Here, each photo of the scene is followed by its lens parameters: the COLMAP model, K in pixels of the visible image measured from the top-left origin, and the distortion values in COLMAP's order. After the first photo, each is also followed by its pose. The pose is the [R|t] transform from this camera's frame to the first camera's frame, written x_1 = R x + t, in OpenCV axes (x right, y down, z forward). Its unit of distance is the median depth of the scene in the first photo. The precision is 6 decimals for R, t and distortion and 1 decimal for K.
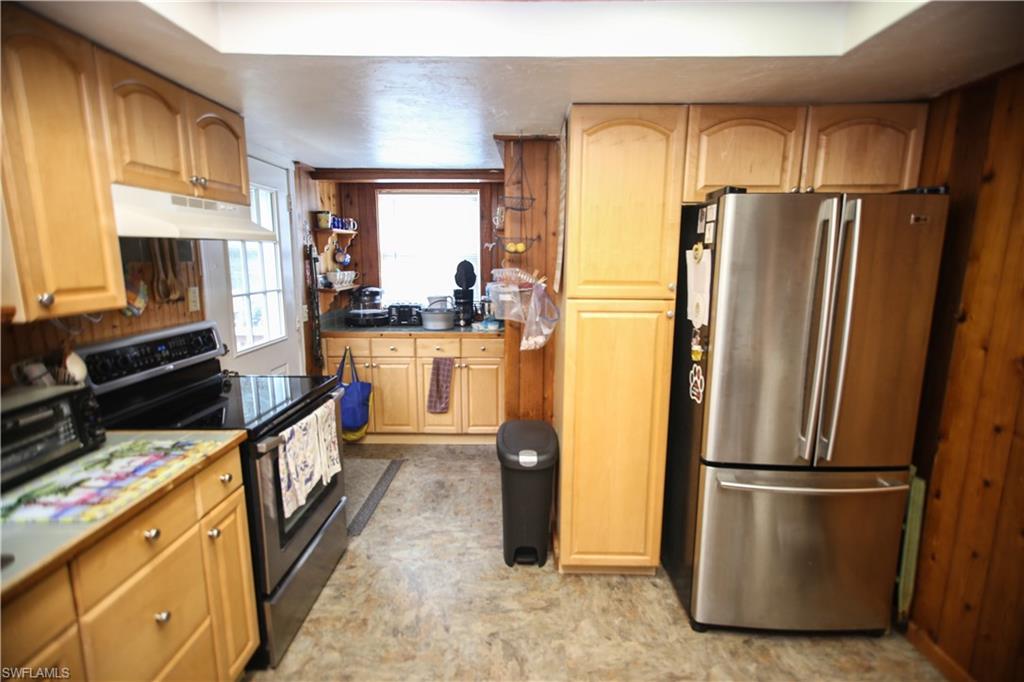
lens RADIAL K [[494.0, 0, 515.0], [0, 494.0, 343.5], [0, 0, 1]] dist [0.015031, 0.000929]
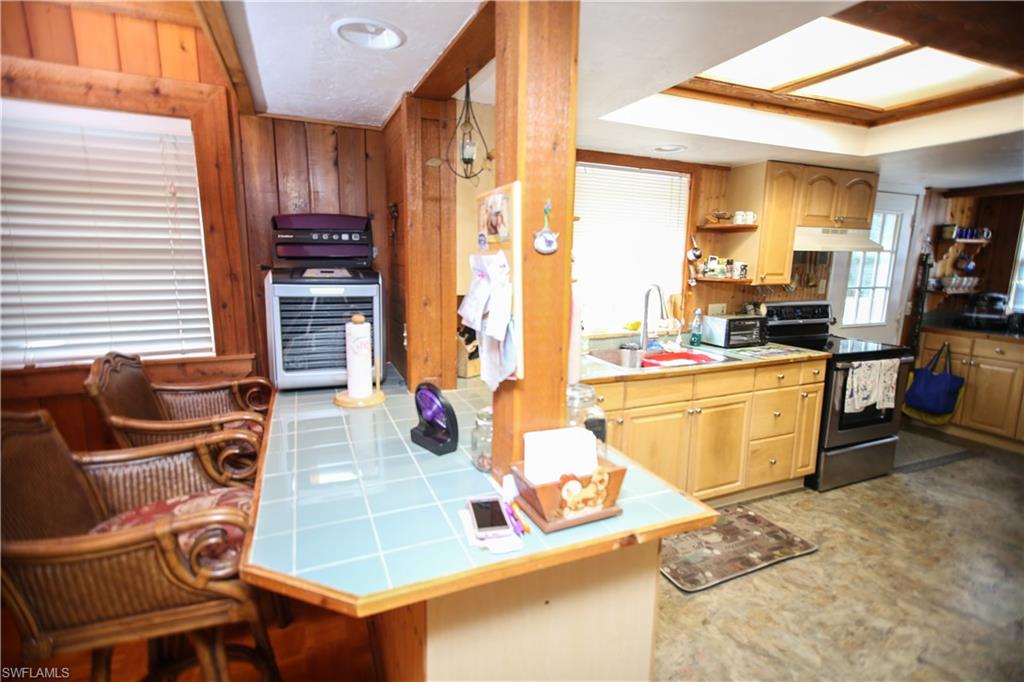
lens RADIAL K [[494.0, 0, 515.0], [0, 494.0, 343.5], [0, 0, 1]] dist [0.015031, 0.000929]
pose [[0.421608, 0.153222, -0.893739, 0.475698], [-0.171424, 0.981316, 0.087369, 0.138088], [0.890427, 0.116373, 0.439996, -0.681427]]
